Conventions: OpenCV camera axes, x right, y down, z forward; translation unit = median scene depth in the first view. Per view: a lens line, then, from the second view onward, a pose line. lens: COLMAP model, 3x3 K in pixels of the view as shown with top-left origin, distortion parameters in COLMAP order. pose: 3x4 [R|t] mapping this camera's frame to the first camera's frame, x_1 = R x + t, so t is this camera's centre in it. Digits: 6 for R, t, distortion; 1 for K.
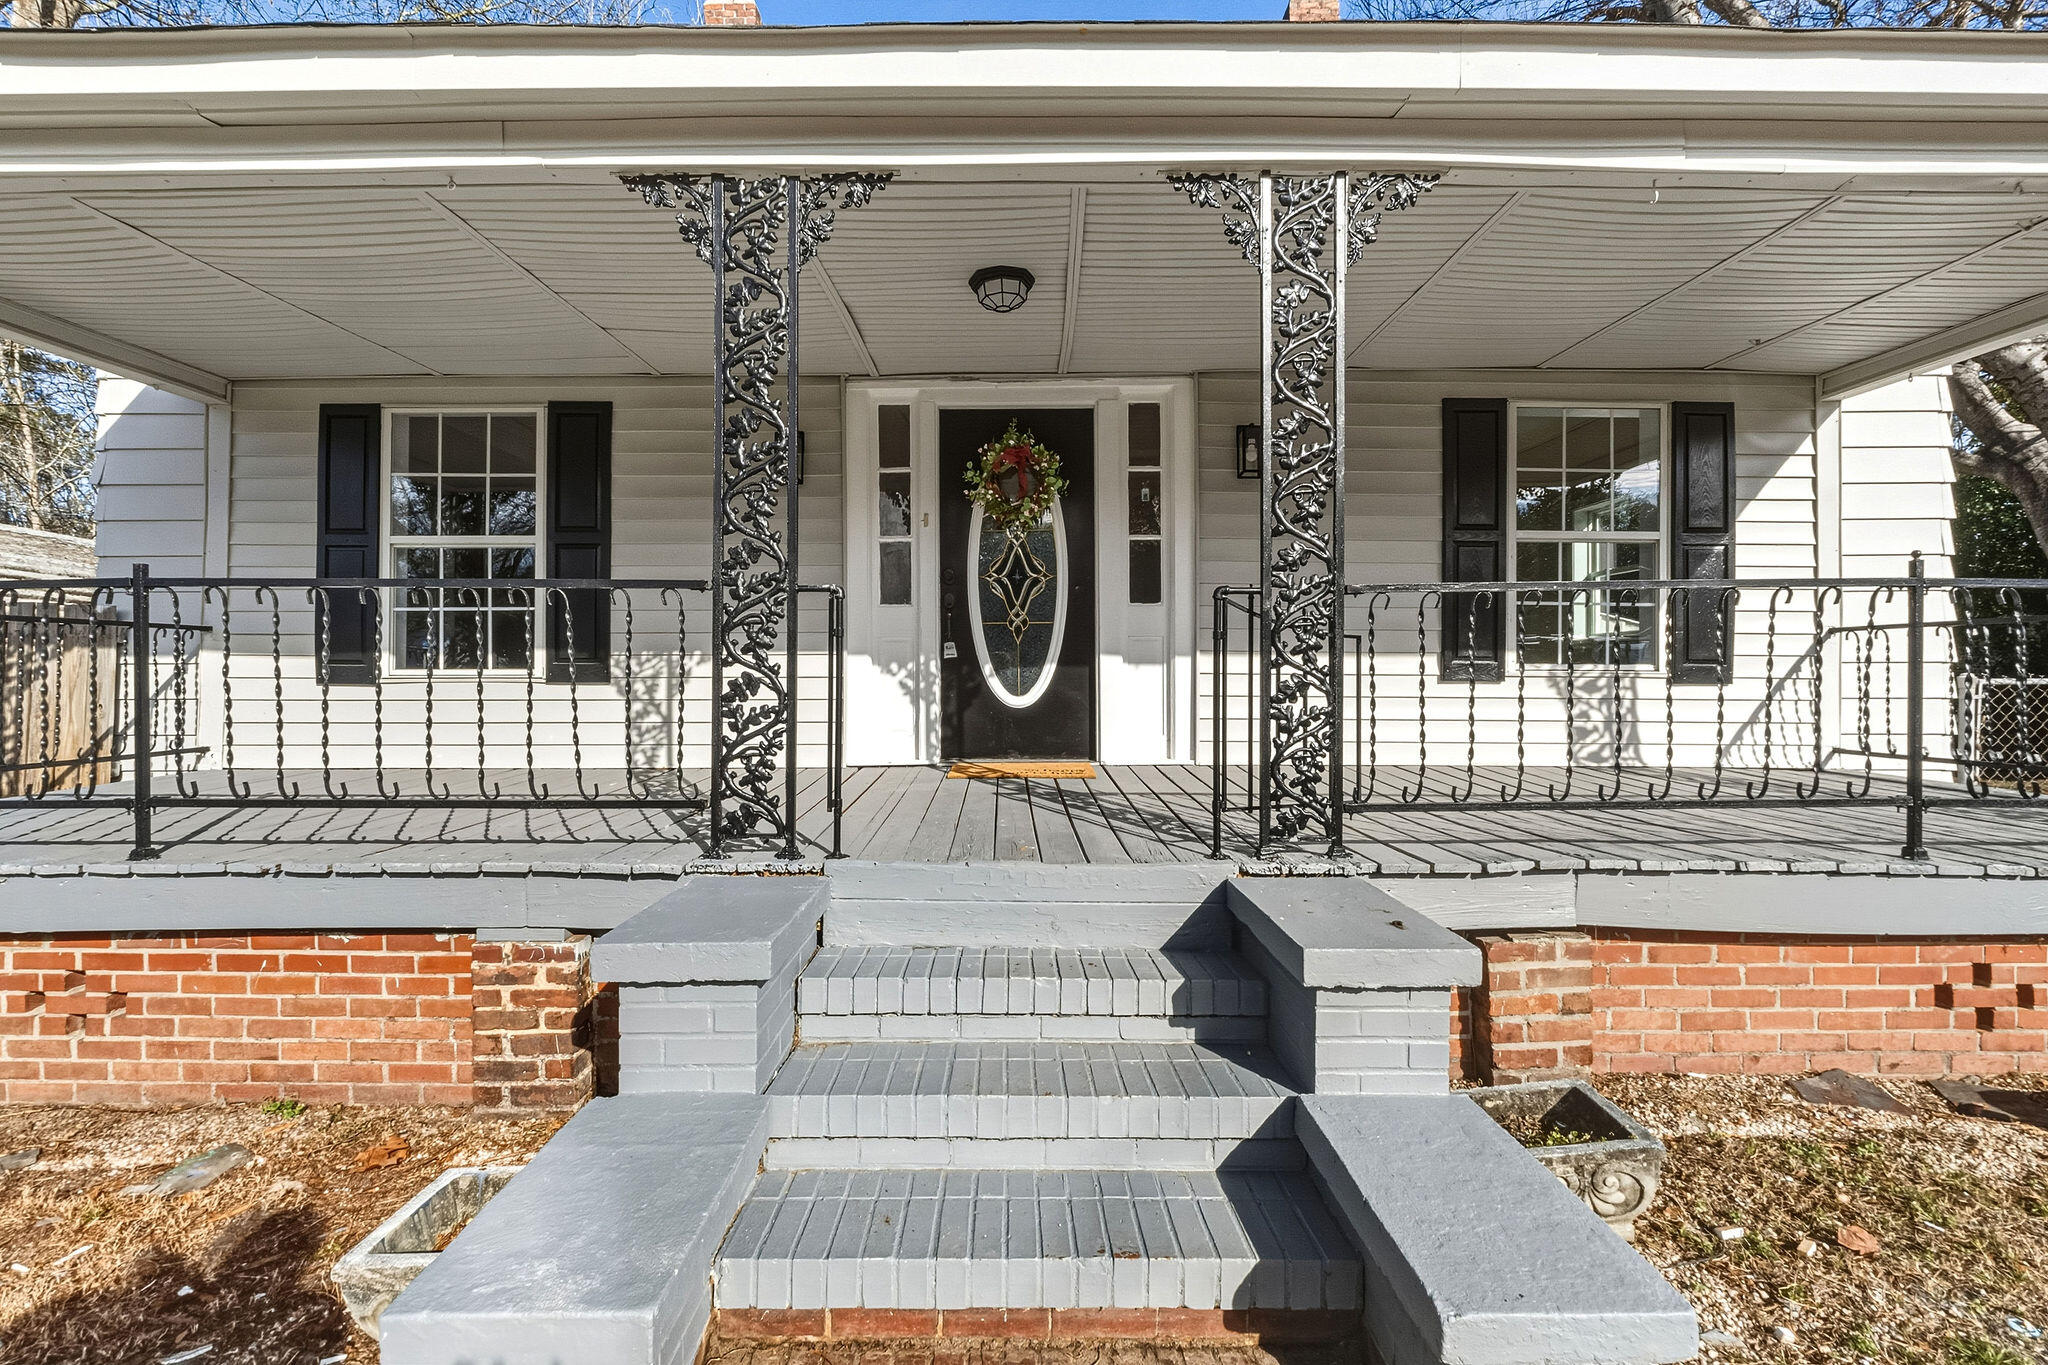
lens RADIAL K [[874.6, 0, 1022.0], [0, 874.6, 677.2], [0, 0, 1]] dist [0.002284, 0.000650]
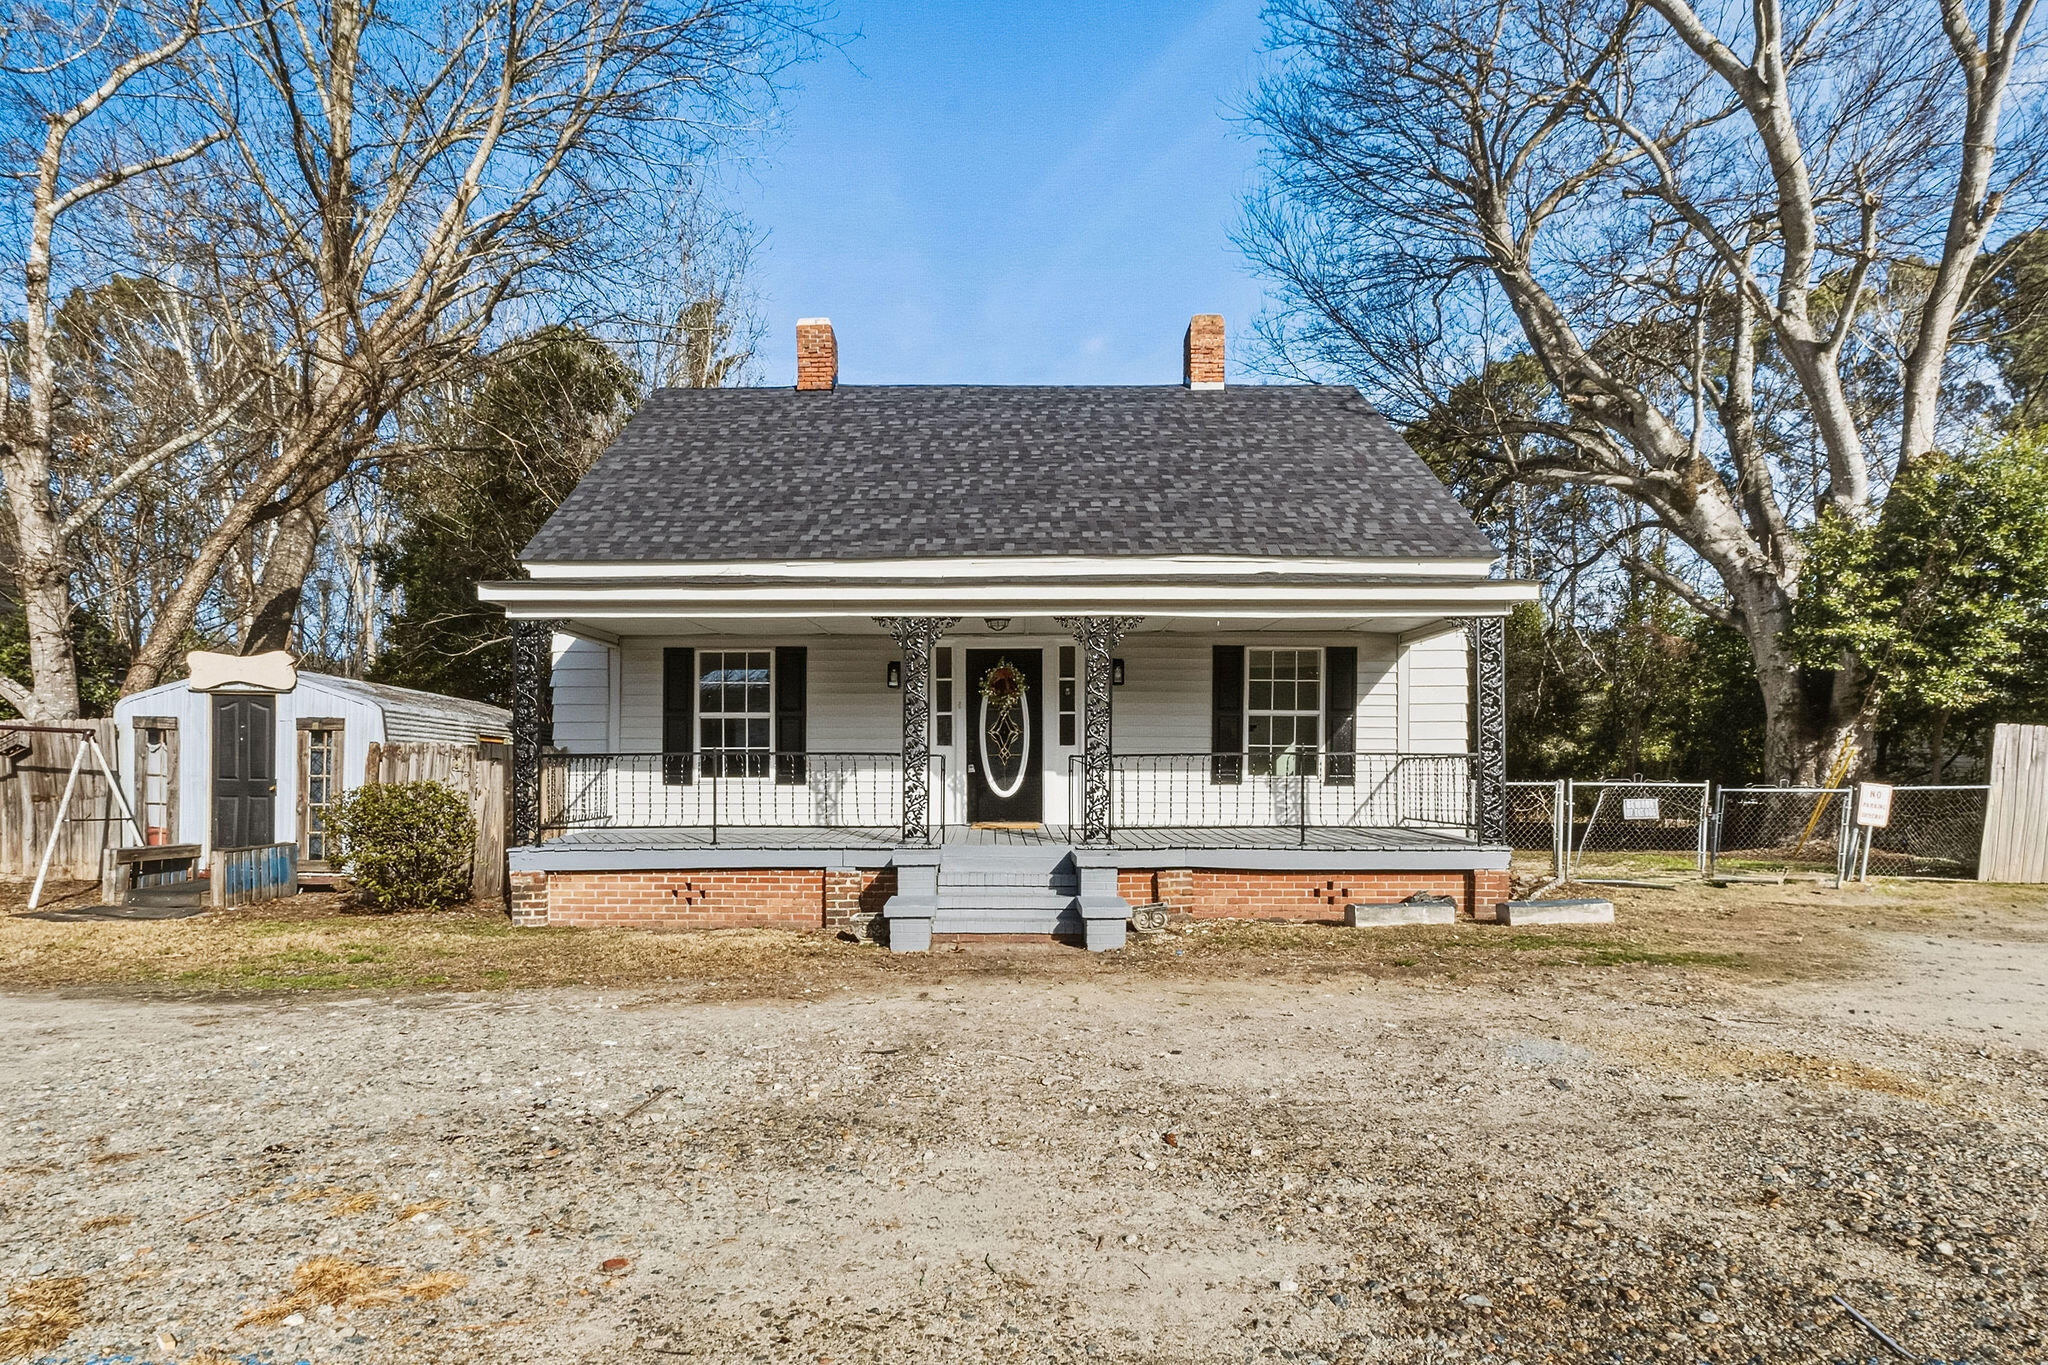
lens RADIAL K [[874.6, 0, 1020.9], [0, 874.6, 769.2], [0, 0, 1]] dist [0.002284, 0.000650]
pose [[0.999955, 0.000912, 0.009426, 0.013968], [-0.000885, 0.999996, -0.002825, -0.023955], [-0.009428, 0.002816, 0.999952, -1.057261]]
